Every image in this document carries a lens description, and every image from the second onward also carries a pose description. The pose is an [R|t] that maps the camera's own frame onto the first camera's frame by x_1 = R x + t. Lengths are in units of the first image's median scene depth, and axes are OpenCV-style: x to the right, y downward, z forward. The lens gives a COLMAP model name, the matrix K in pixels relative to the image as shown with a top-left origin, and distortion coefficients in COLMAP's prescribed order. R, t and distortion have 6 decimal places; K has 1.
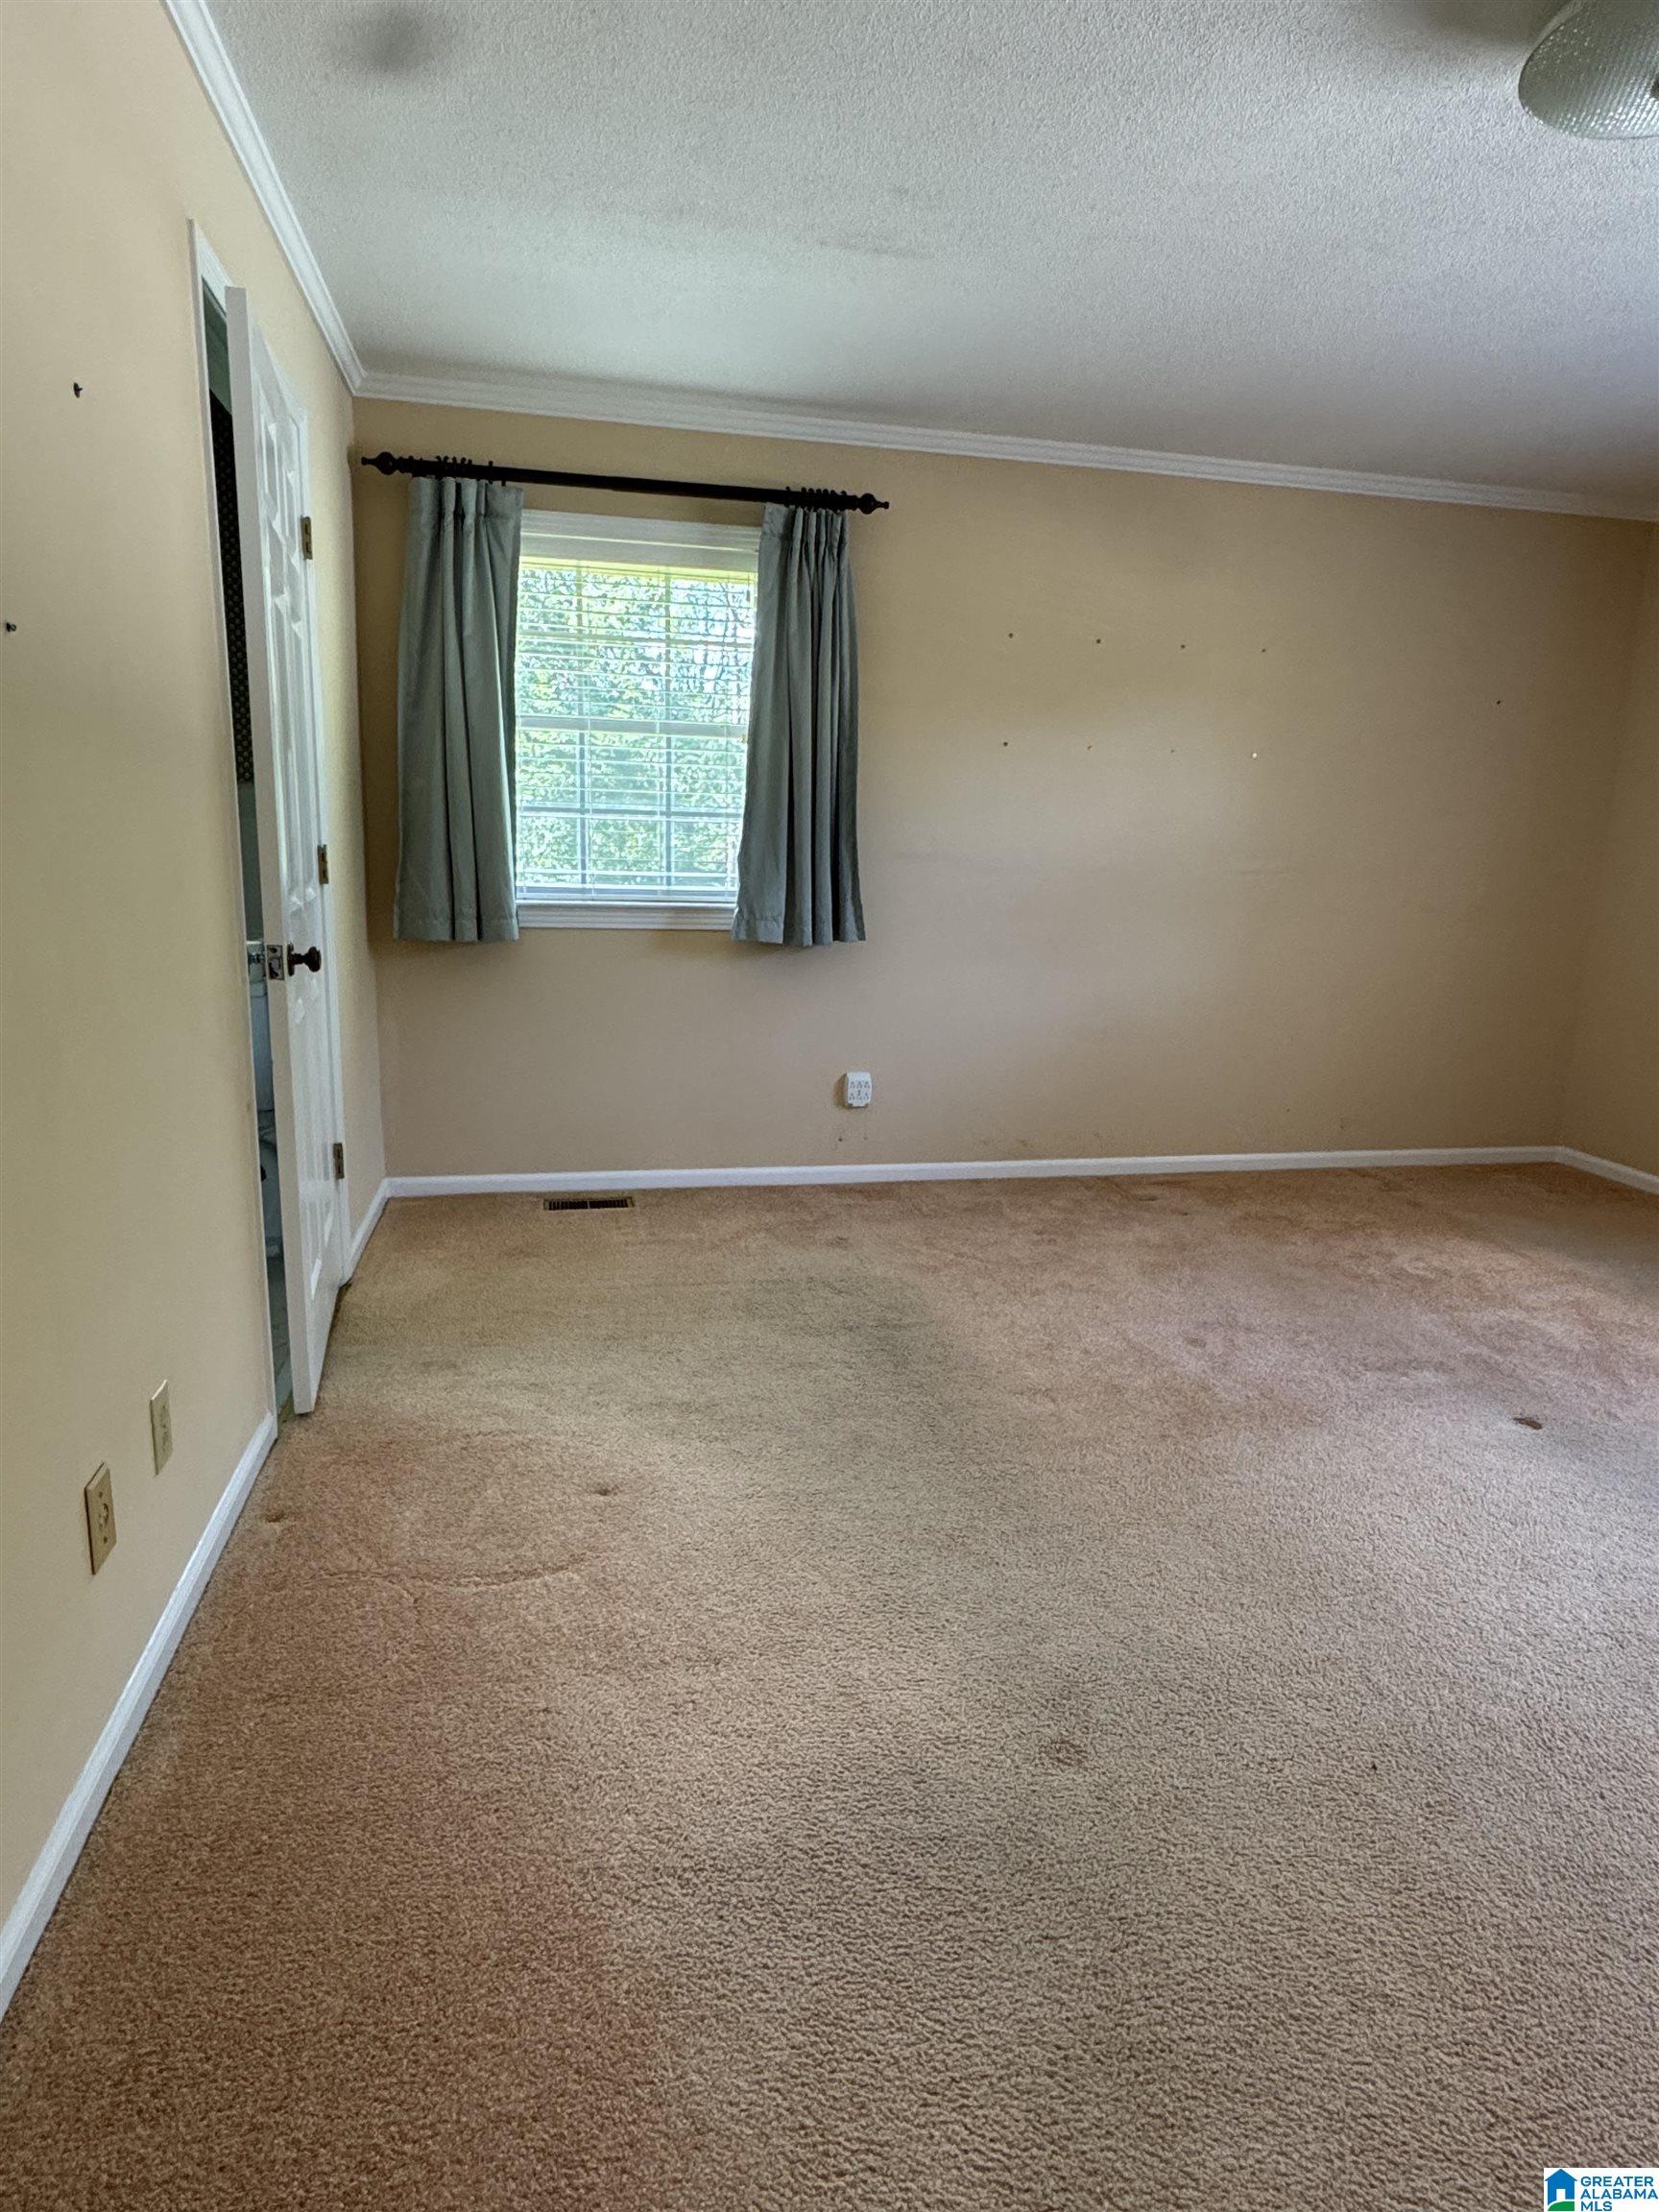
lens RADIAL K [[1248.8, 0, 830.3], [0, 1248.8, 1102.4], [0, 0, 1]] dist [-0.004992, 0.000702]
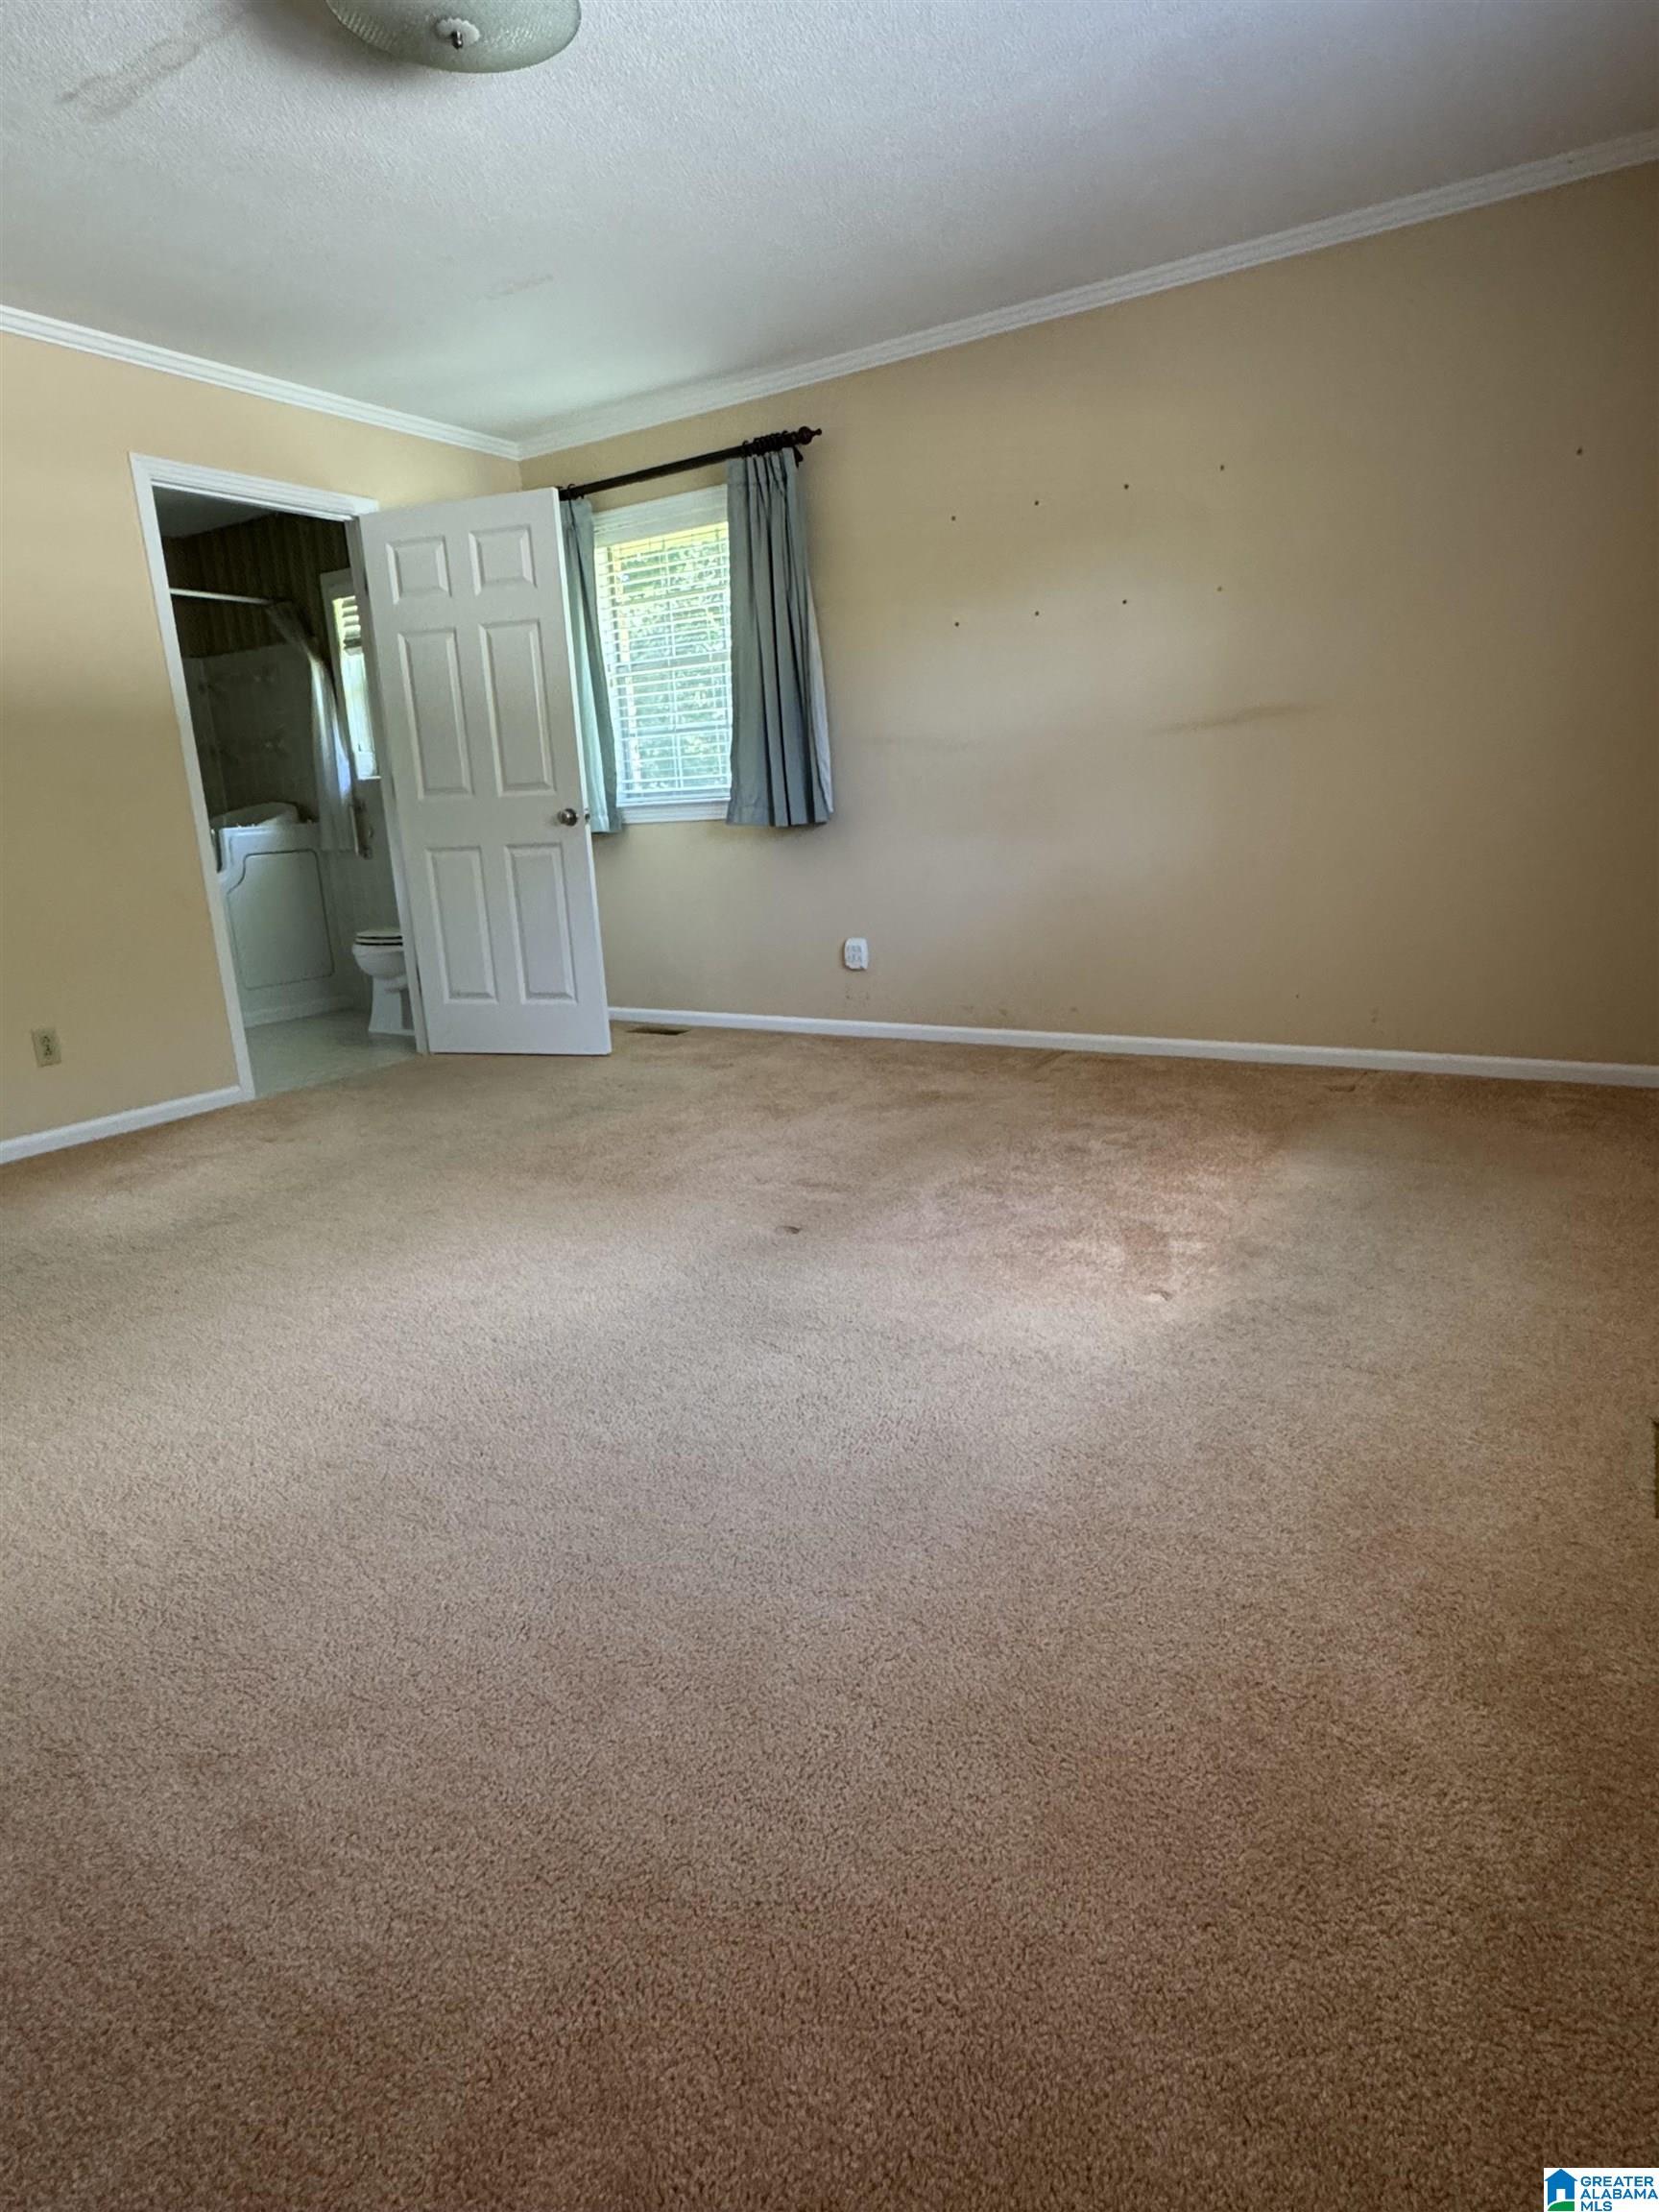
lens RADIAL K [[1248.8, 0, 830.3], [0, 1248.8, 1102.4], [0, 0, 1]] dist [-0.004992, 0.000702]
pose [[0.714017, 0.102061, -0.692650, 1.000822], [-0.070539, 0.994771, 0.073863, 0.052074], [0.696566, -0.003881, 0.717482, 0.204306]]
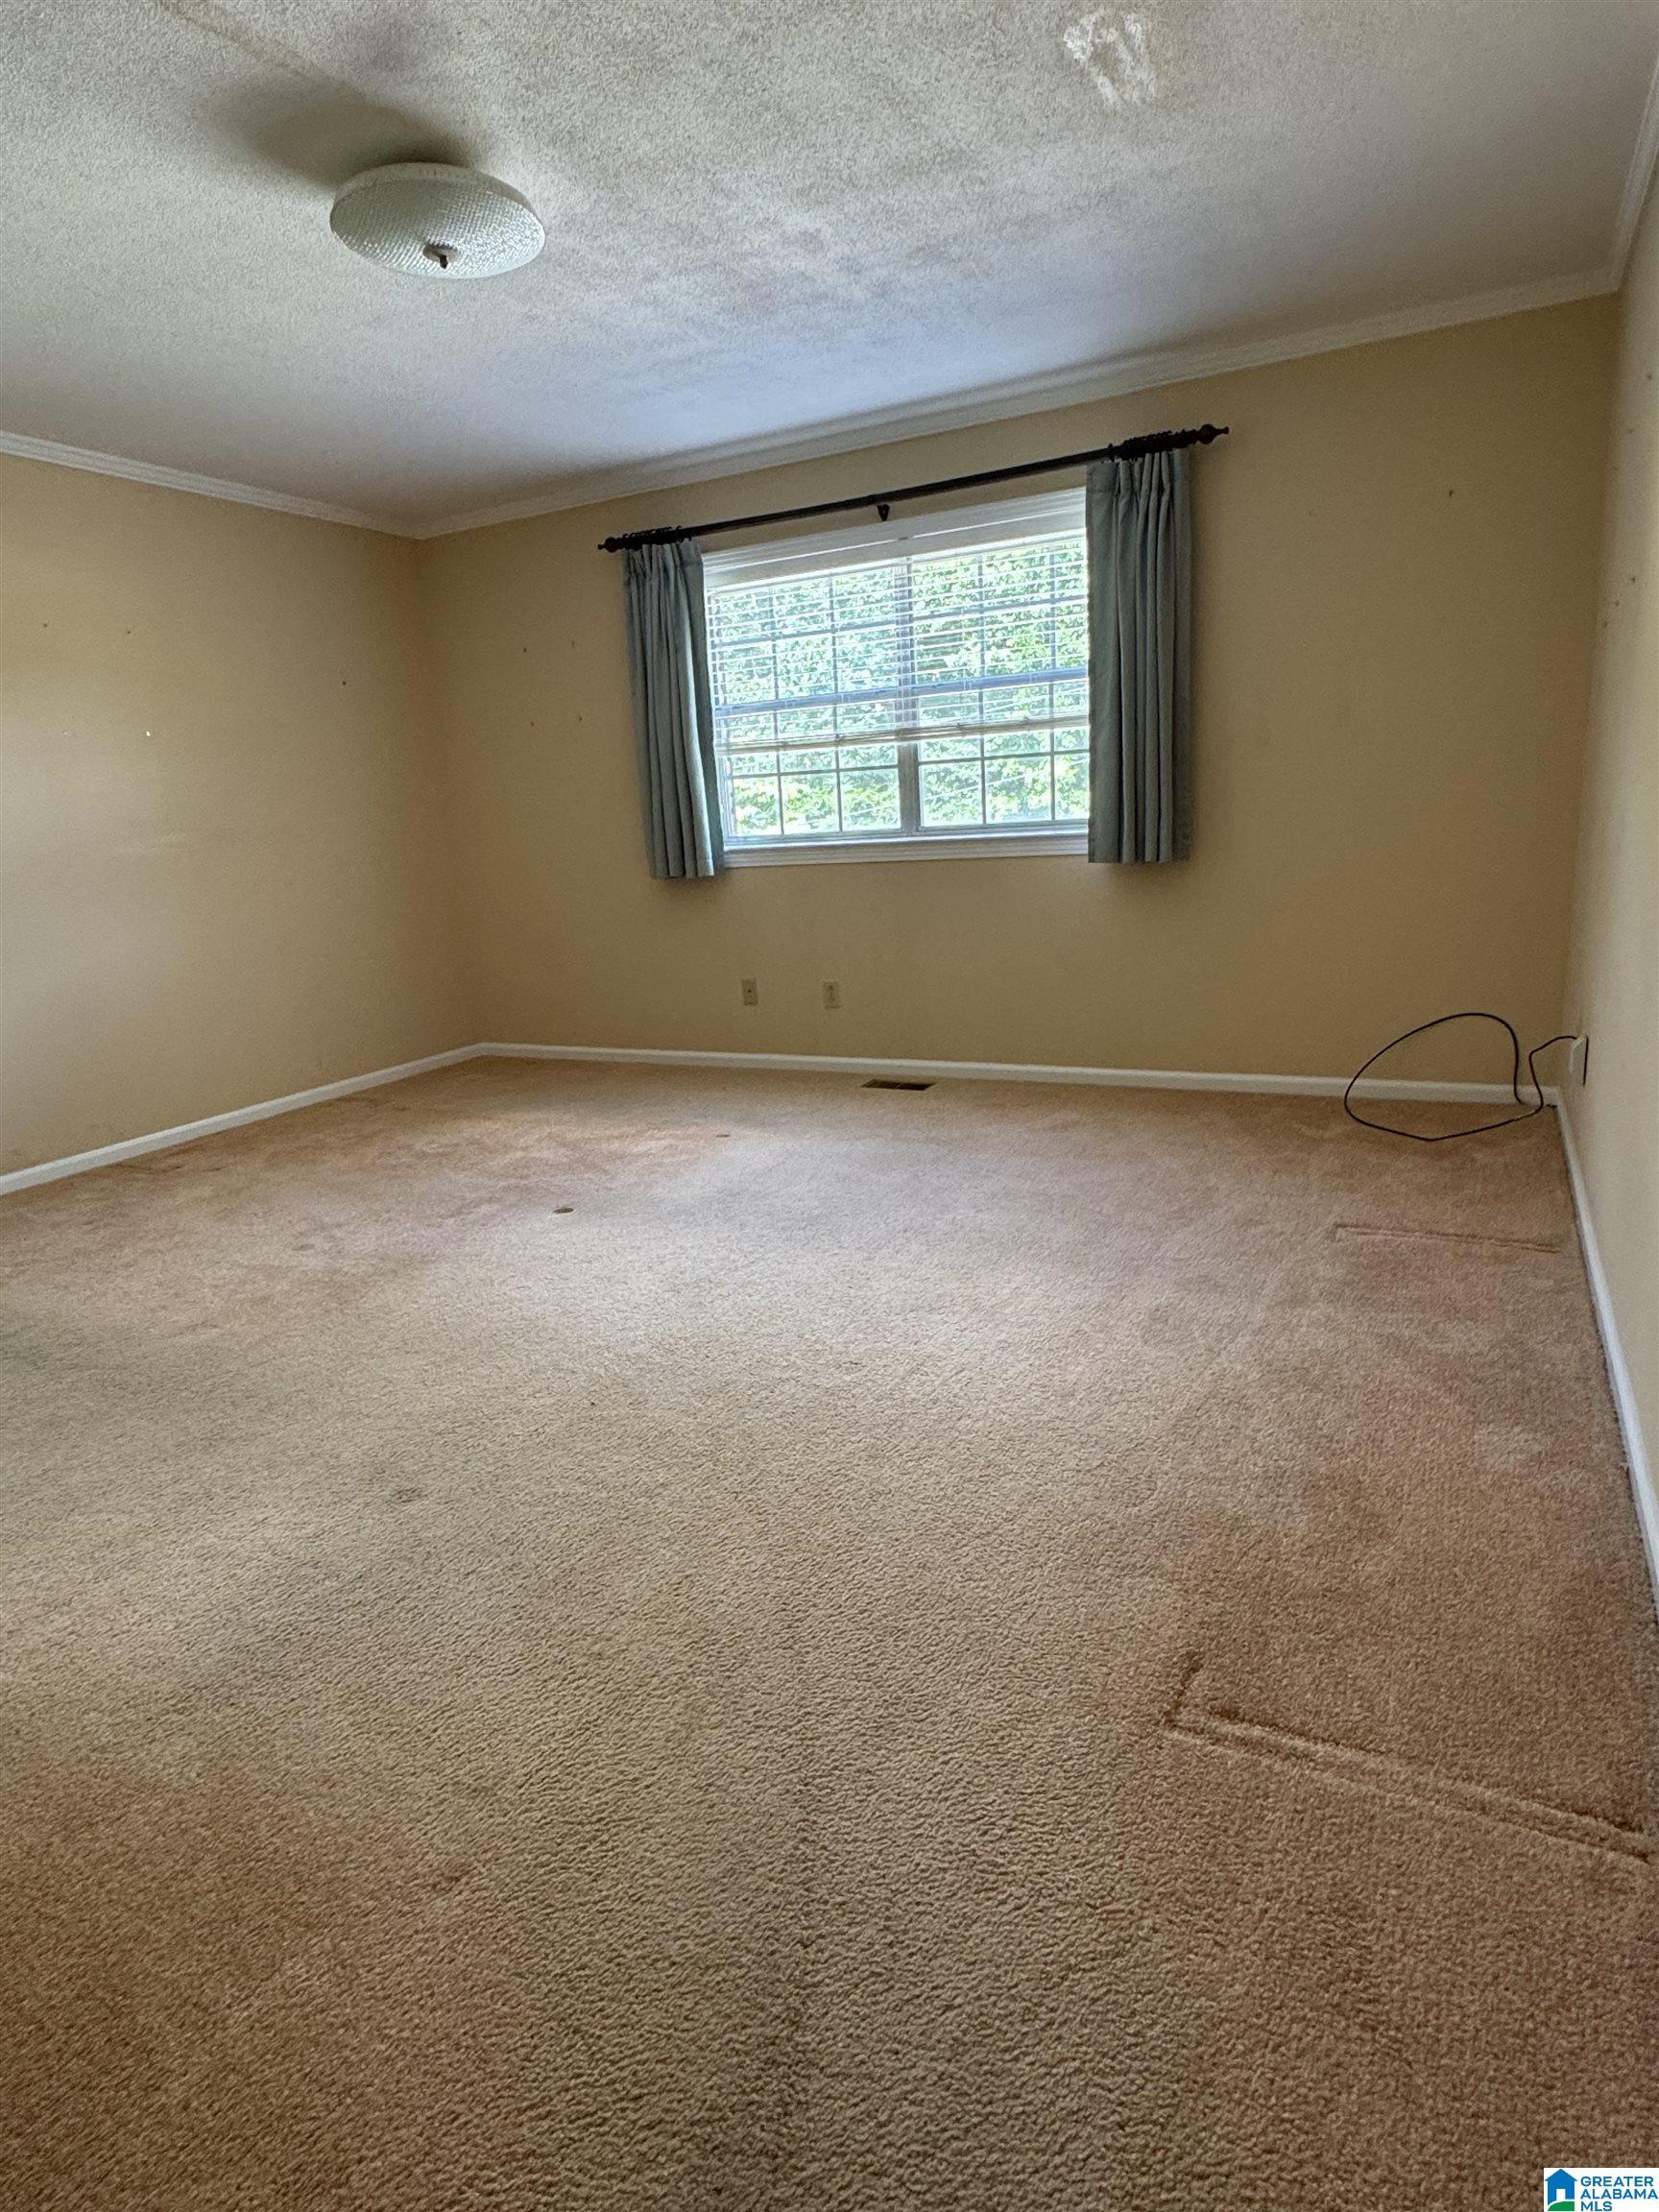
lens RADIAL K [[1248.8, 0, 830.3], [0, 1248.8, 1102.4], [0, 0, 1]] dist [-0.004992, 0.000702]
pose [[0.628829, -0.246520, 0.737429, -0.184298], [0.235402, 0.964259, 0.121614, 0.033824], [-0.741053, 0.097118, 0.664386, -0.109353]]
